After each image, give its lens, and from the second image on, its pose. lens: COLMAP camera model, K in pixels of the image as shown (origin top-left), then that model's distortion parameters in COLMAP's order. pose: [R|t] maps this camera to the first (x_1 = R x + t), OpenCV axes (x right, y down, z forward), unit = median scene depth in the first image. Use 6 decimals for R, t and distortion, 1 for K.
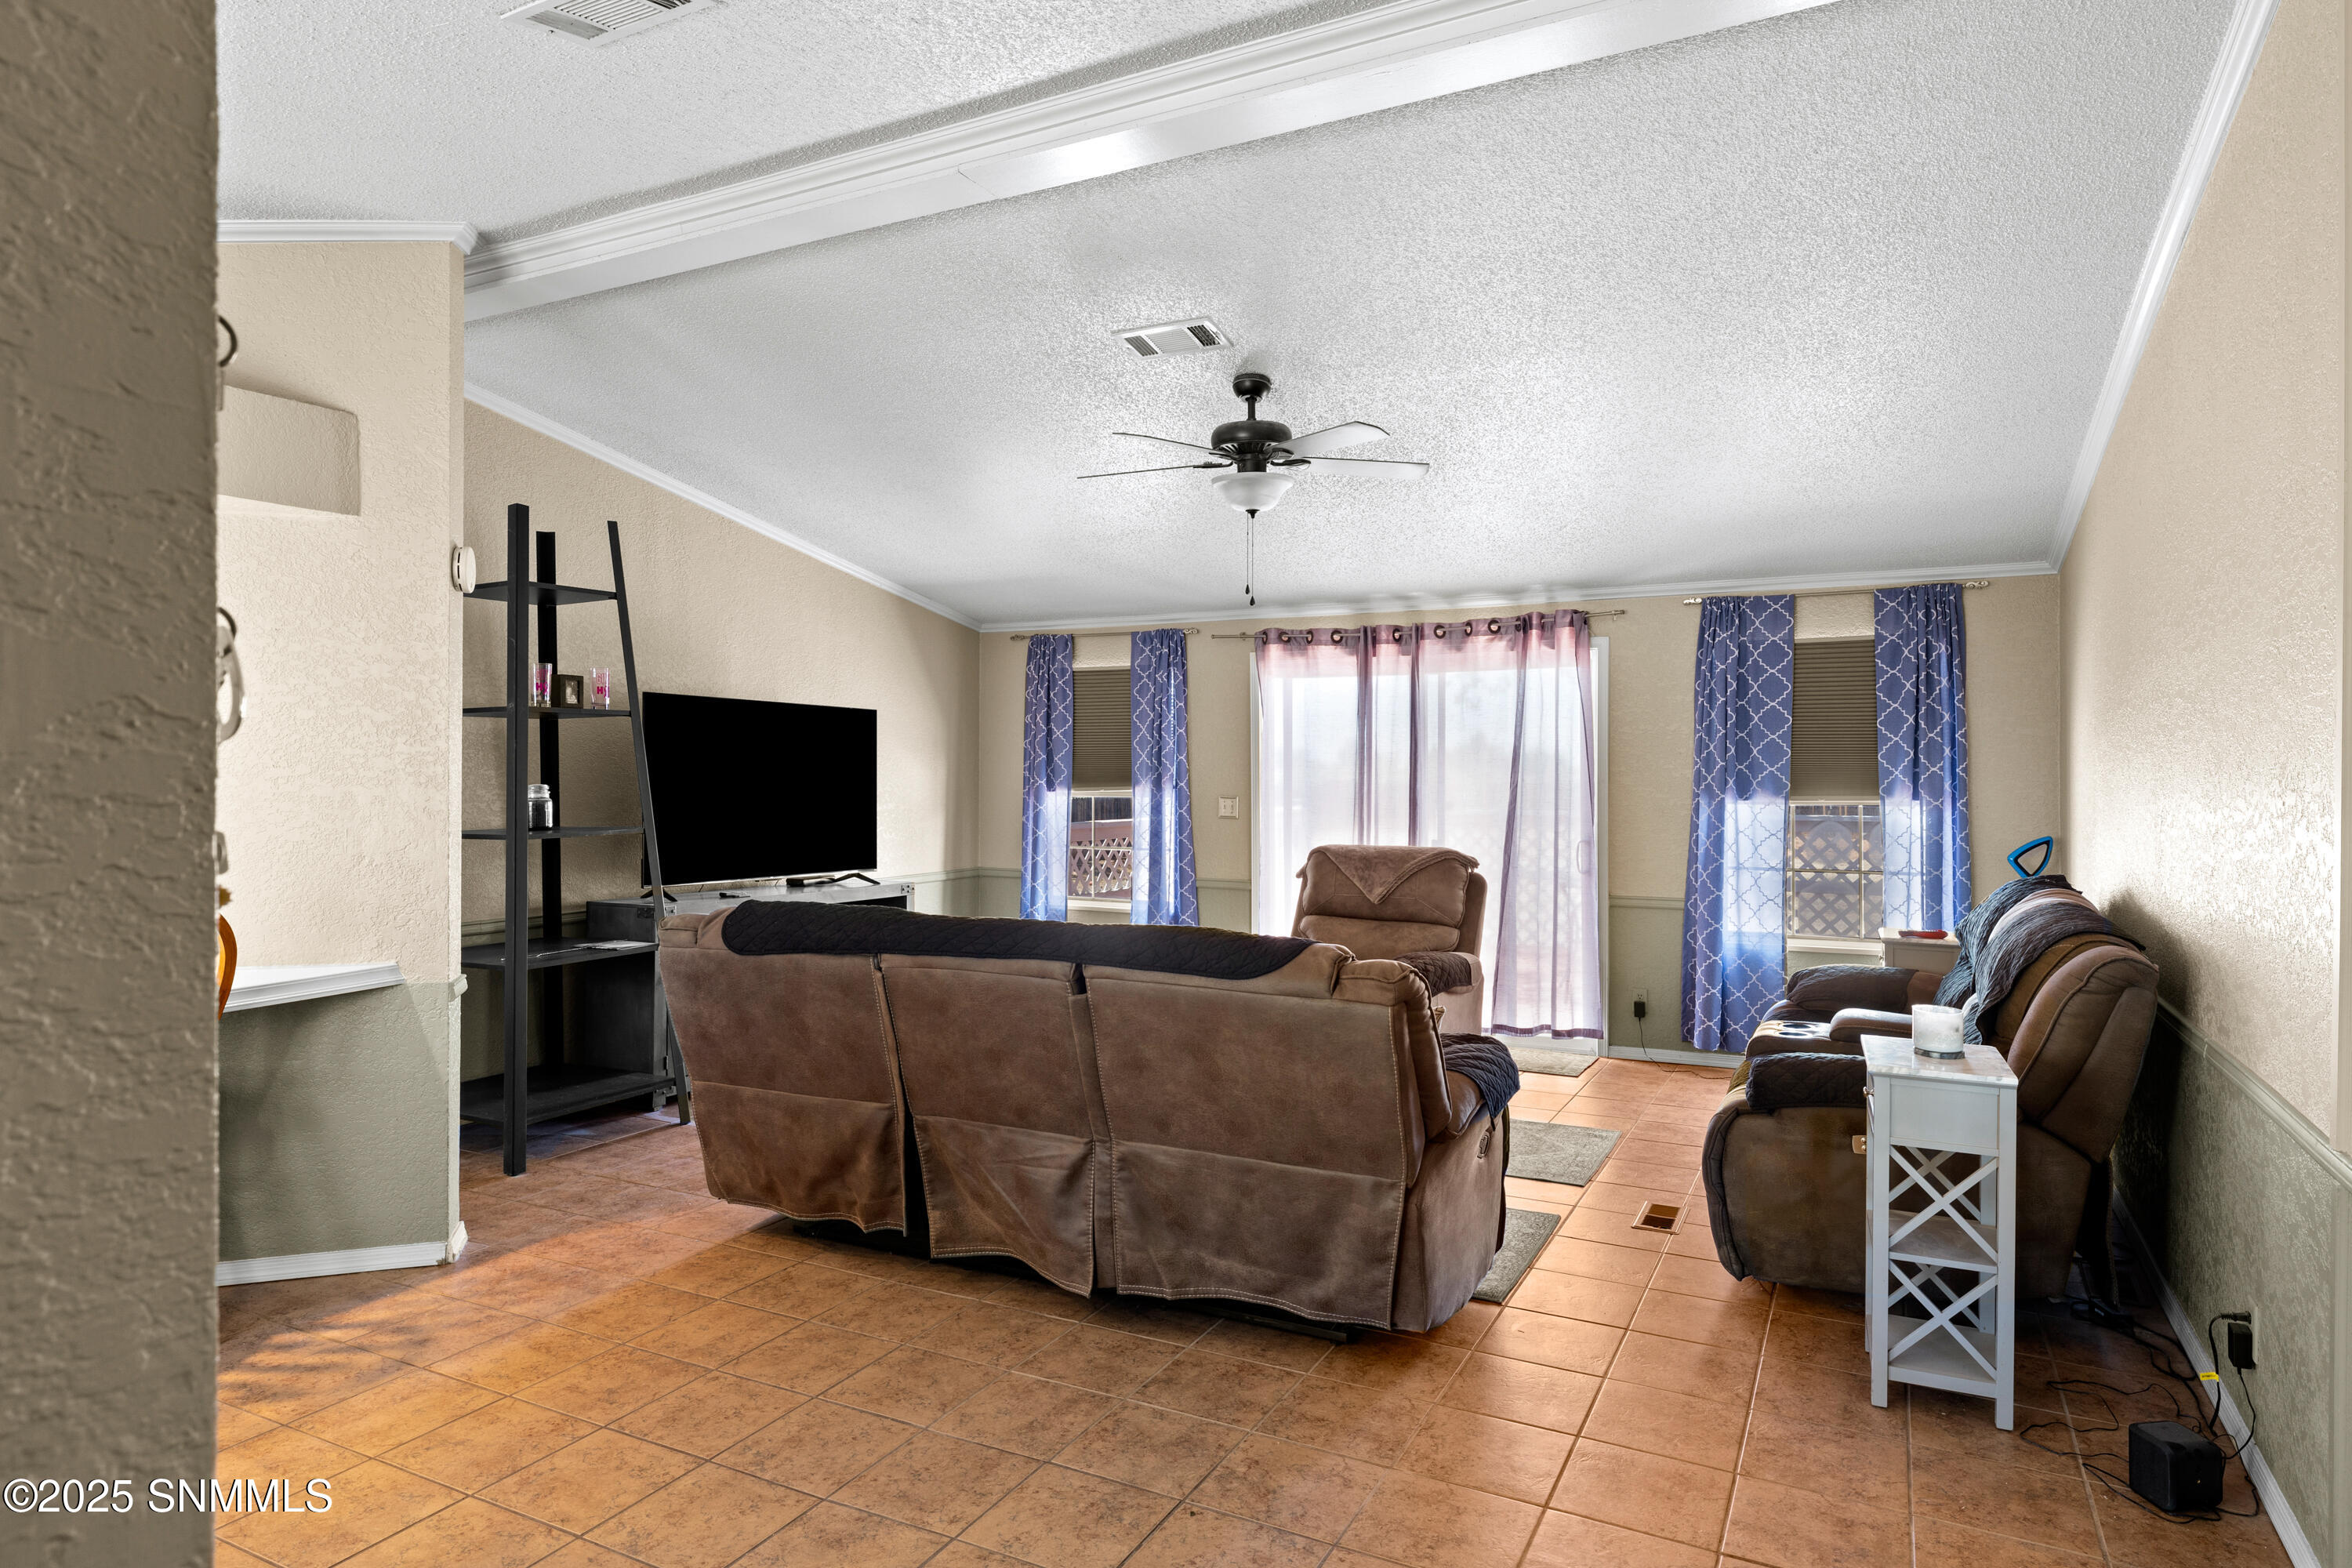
lens RADIAL K [[1344.2, 0, 1173.1], [0, 1344.2, 774.4], [0, 0, 1]] dist [0.002724, 0.000762]
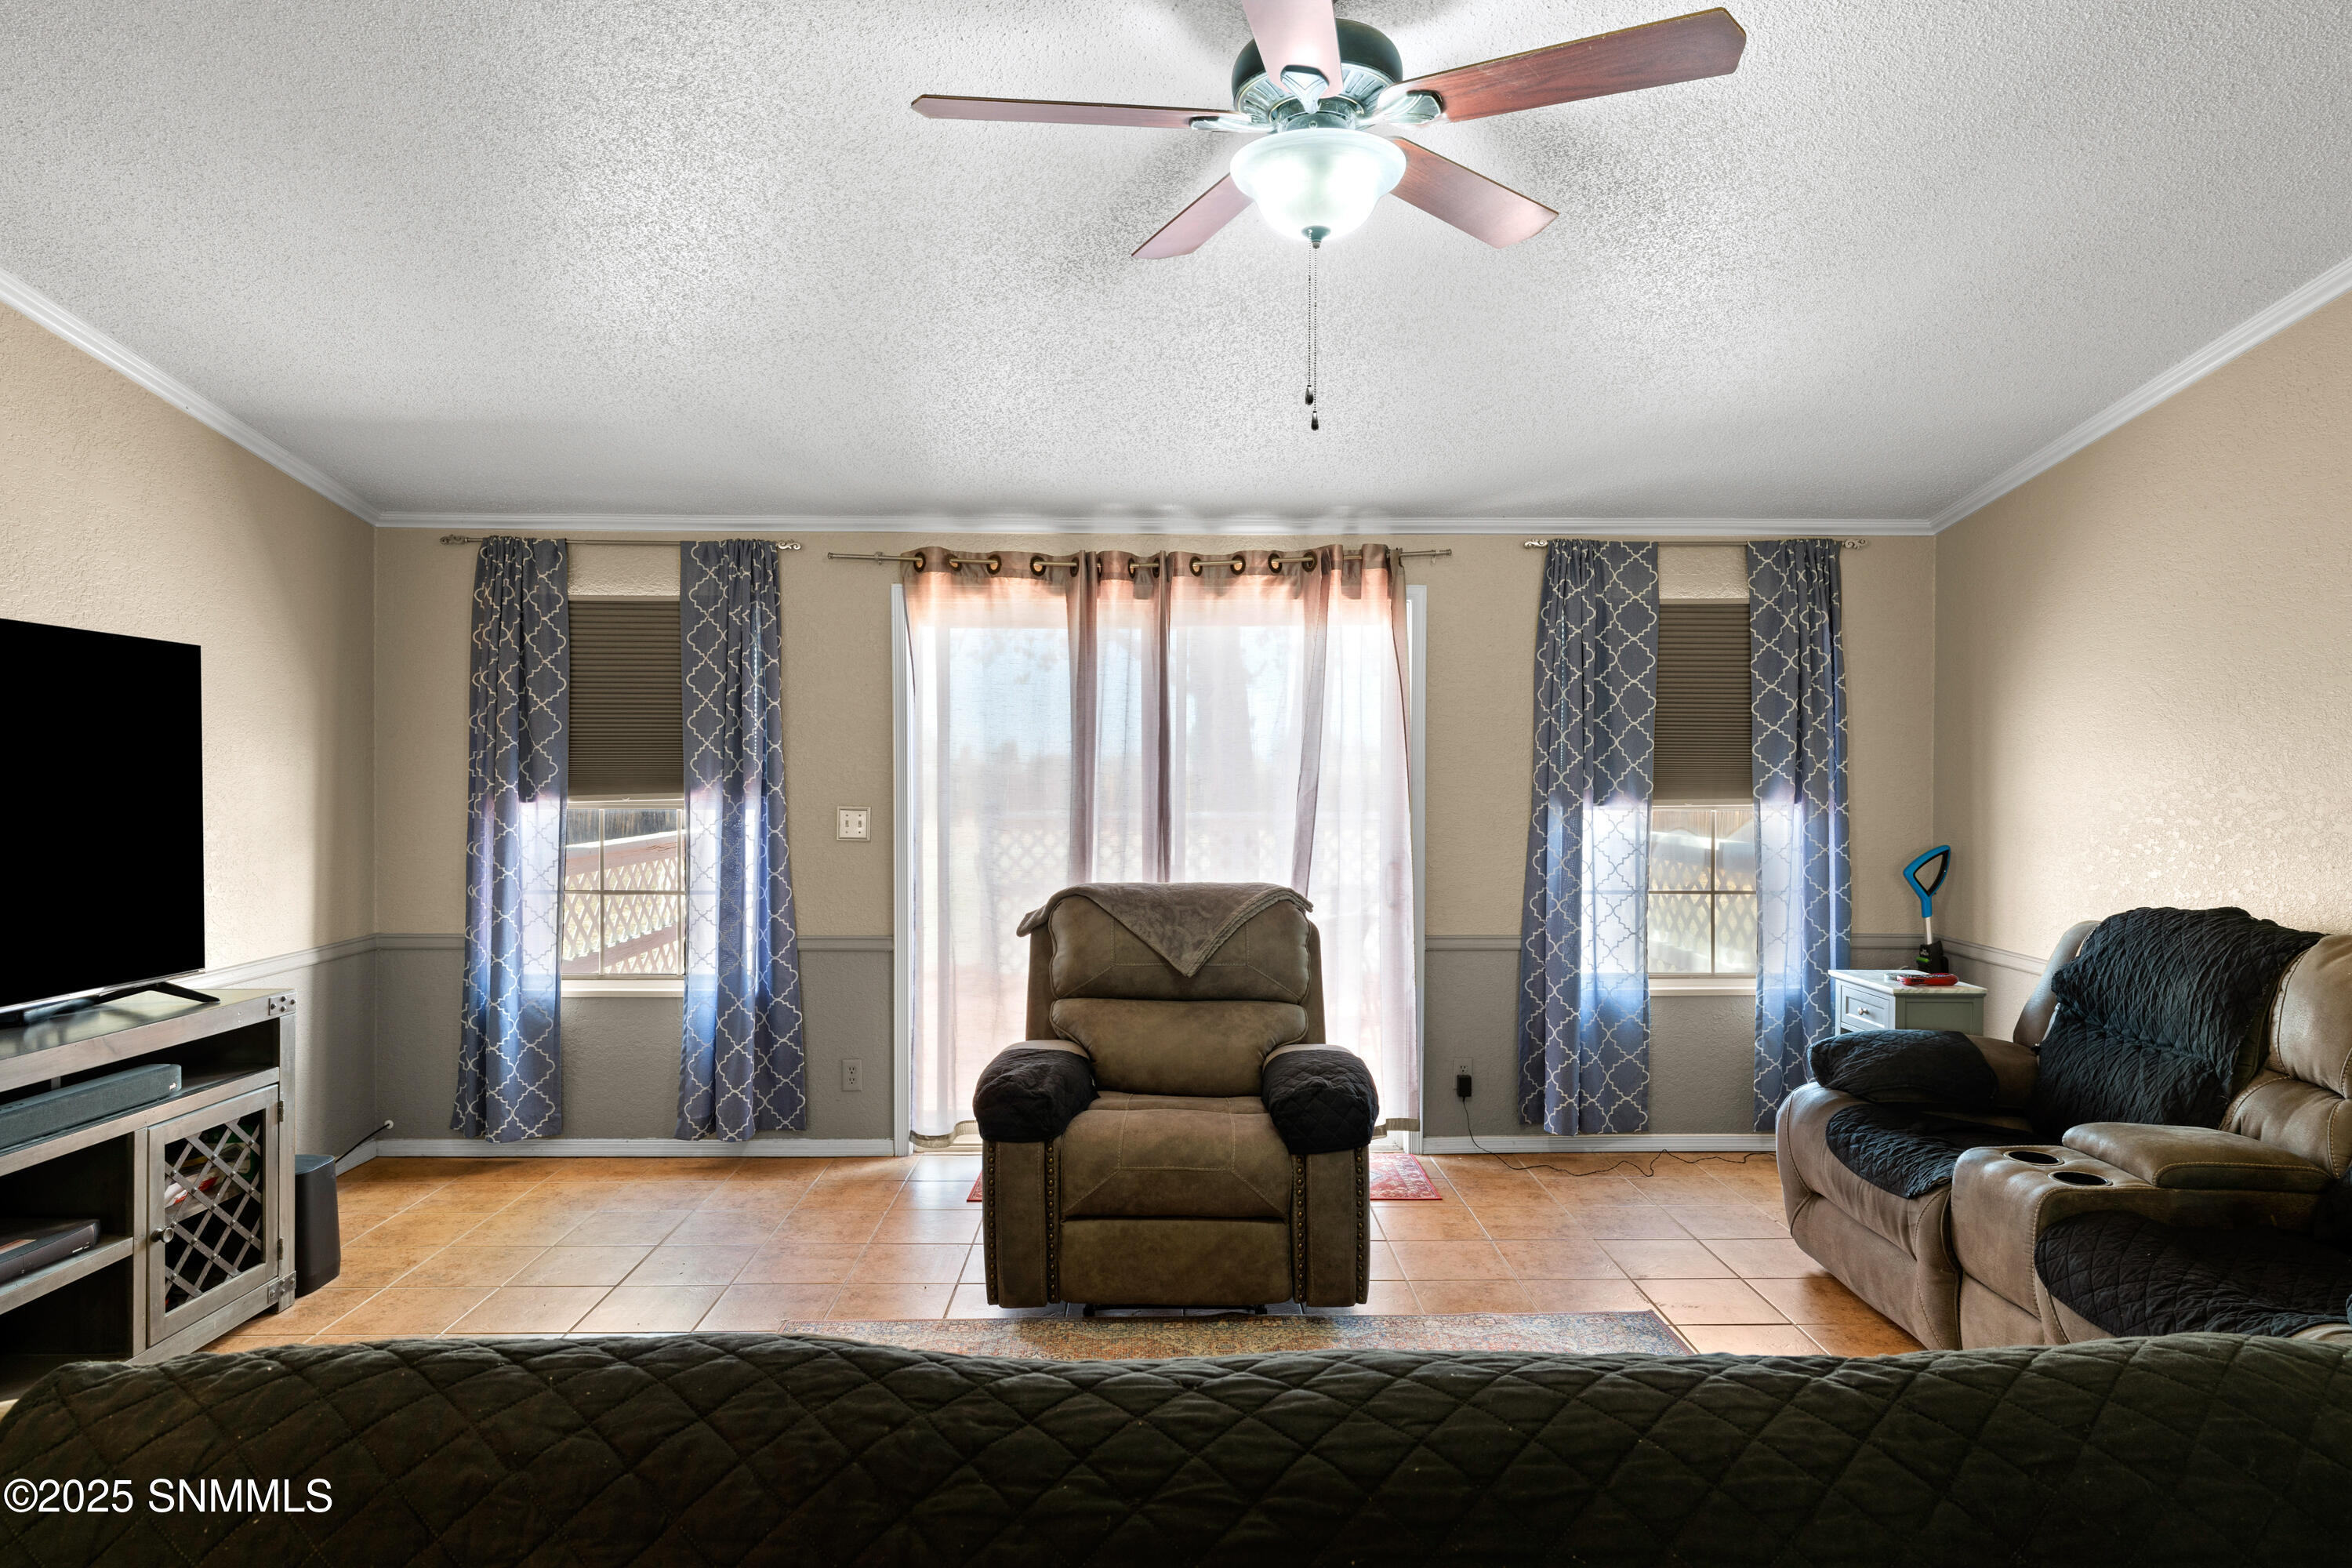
lens RADIAL K [[1344.2, 0, 1171.0], [0, 1344.2, 783.3], [0, 0, 1]] dist [0.002724, 0.000762]
pose [[0.879371, -0.007866, 0.476071, -0.143126], [0.001404, 0.999902, 0.013929, -0.004116], [-0.476134, -0.011581, 0.879296, 0.396556]]
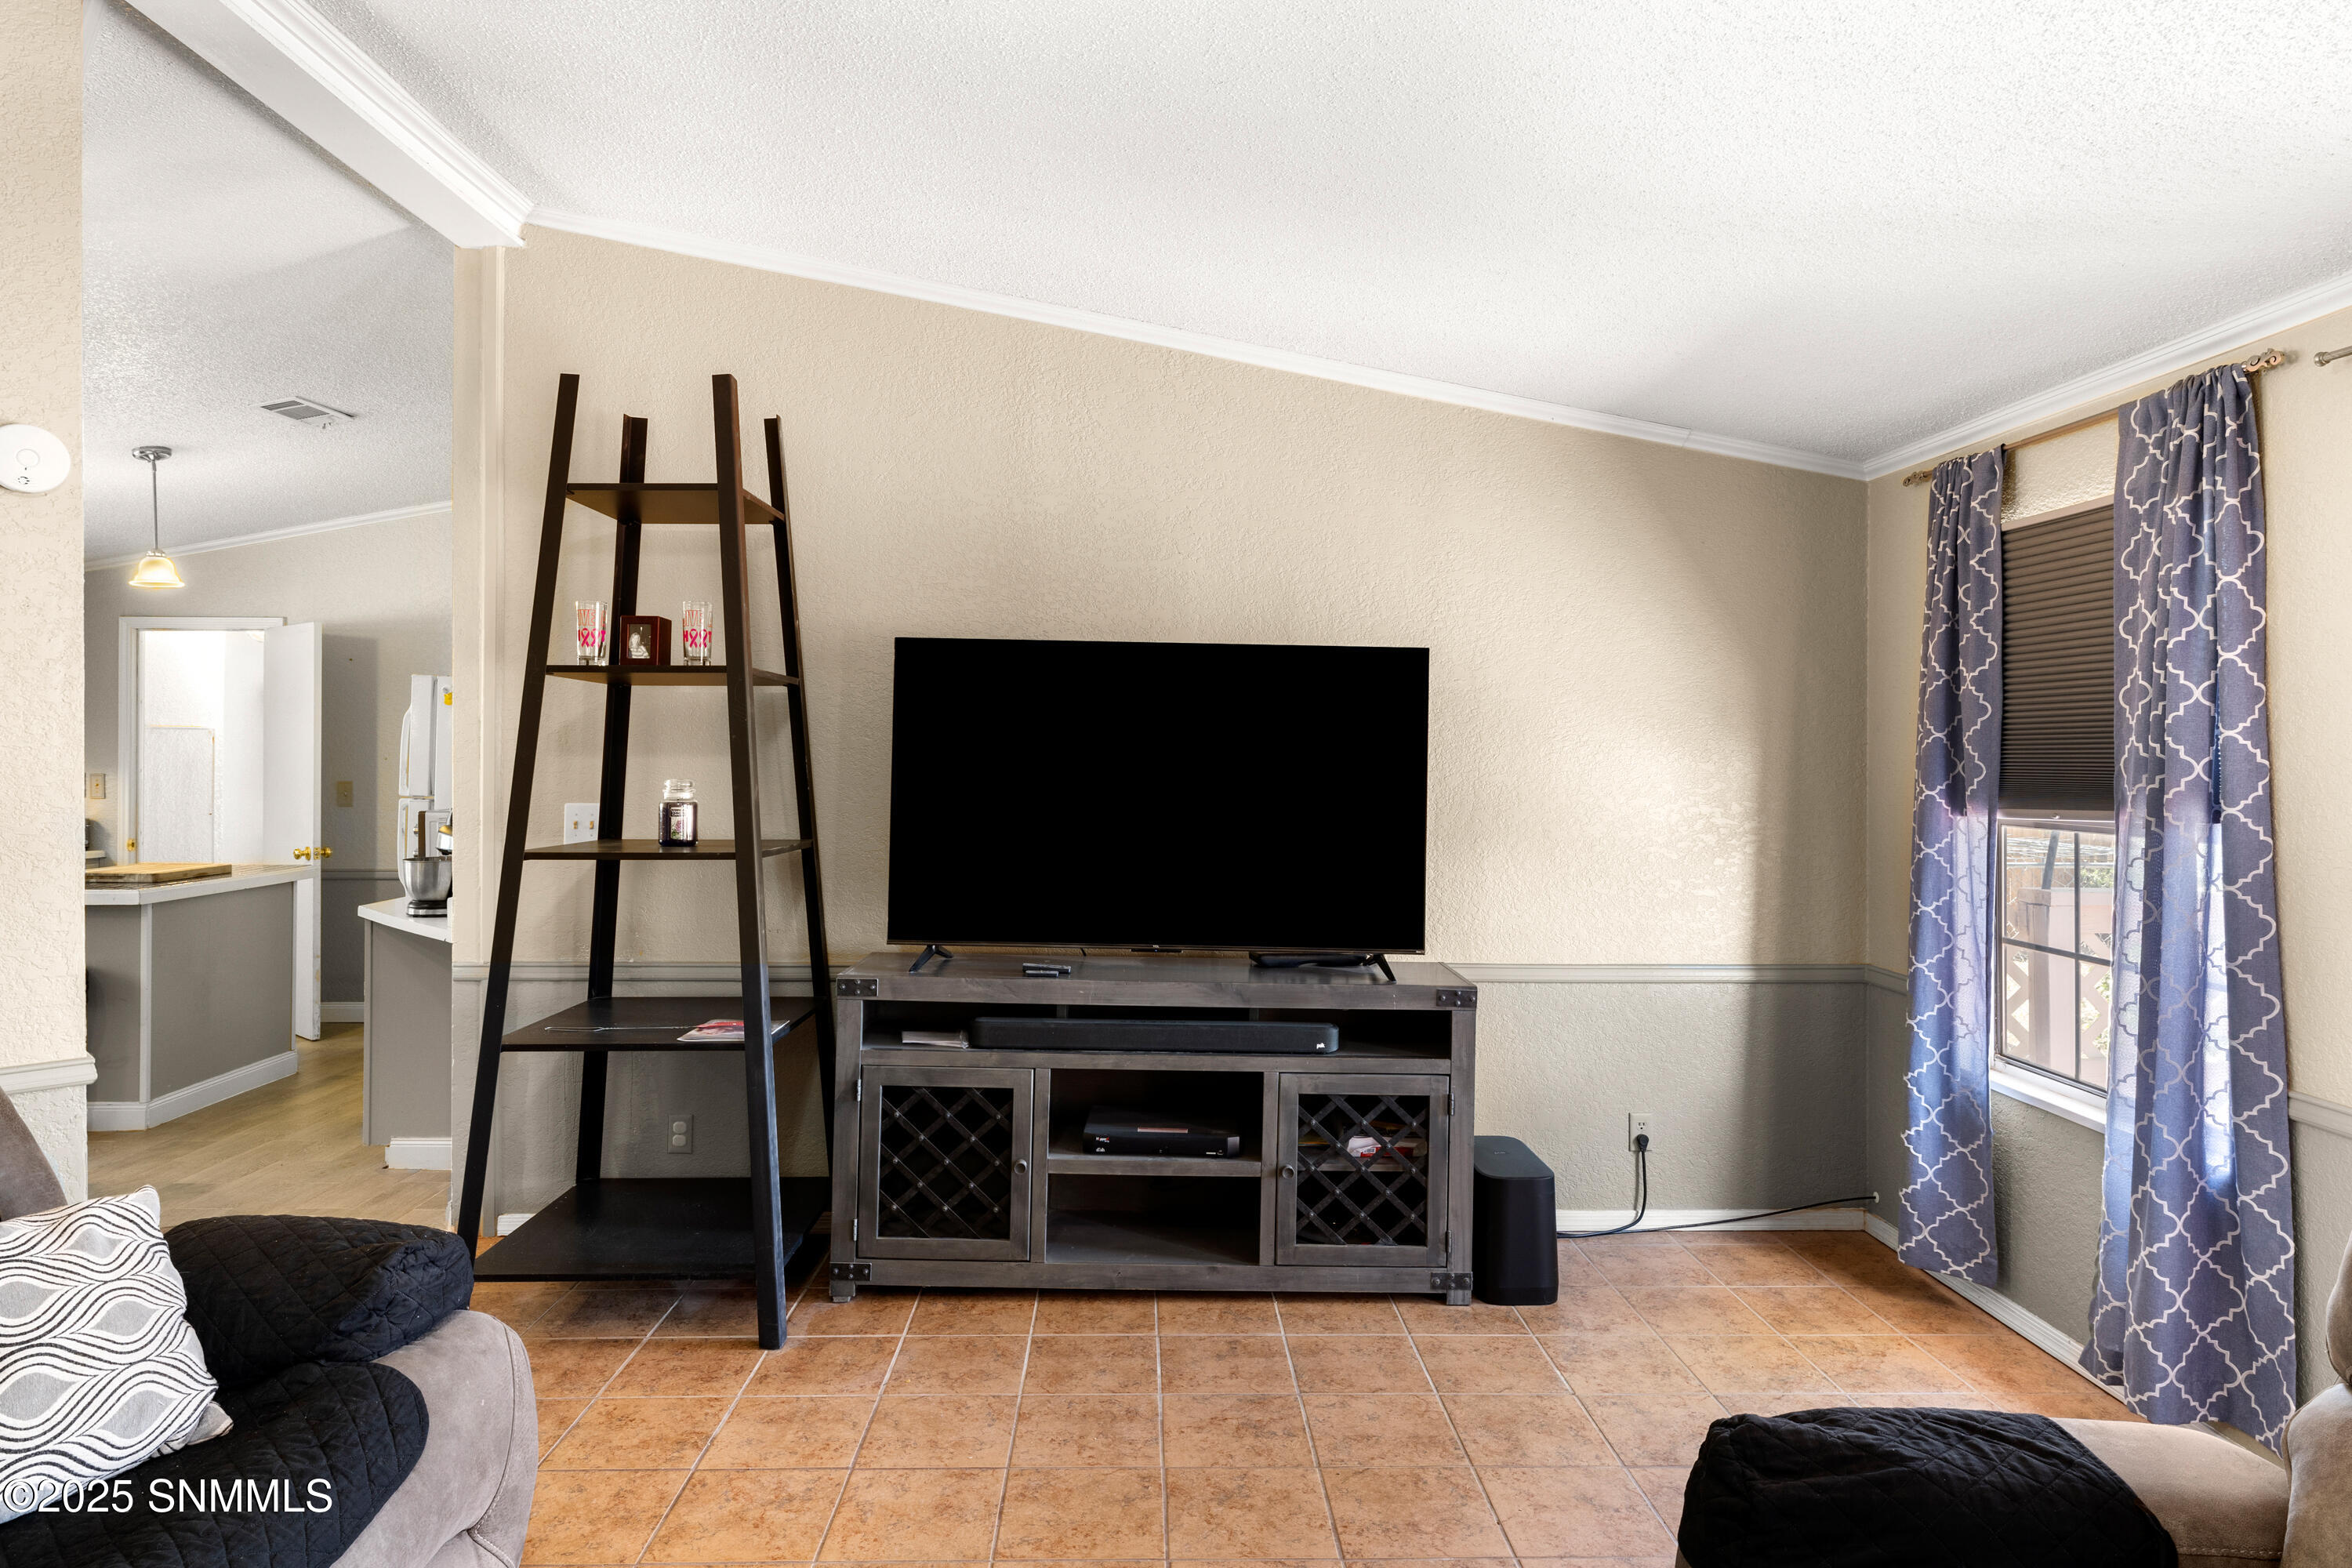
lens RADIAL K [[1344.2, 0, 1173.1], [0, 1344.2, 747.1], [0, 0, 1]] dist [0.002724, 0.000762]
pose [[0.492001, -0.001441, -0.870593, 0.190107], [-0.008586, 0.999942, -0.006507, -0.005123], [0.870552, 0.010676, 0.491960, 0.653558]]
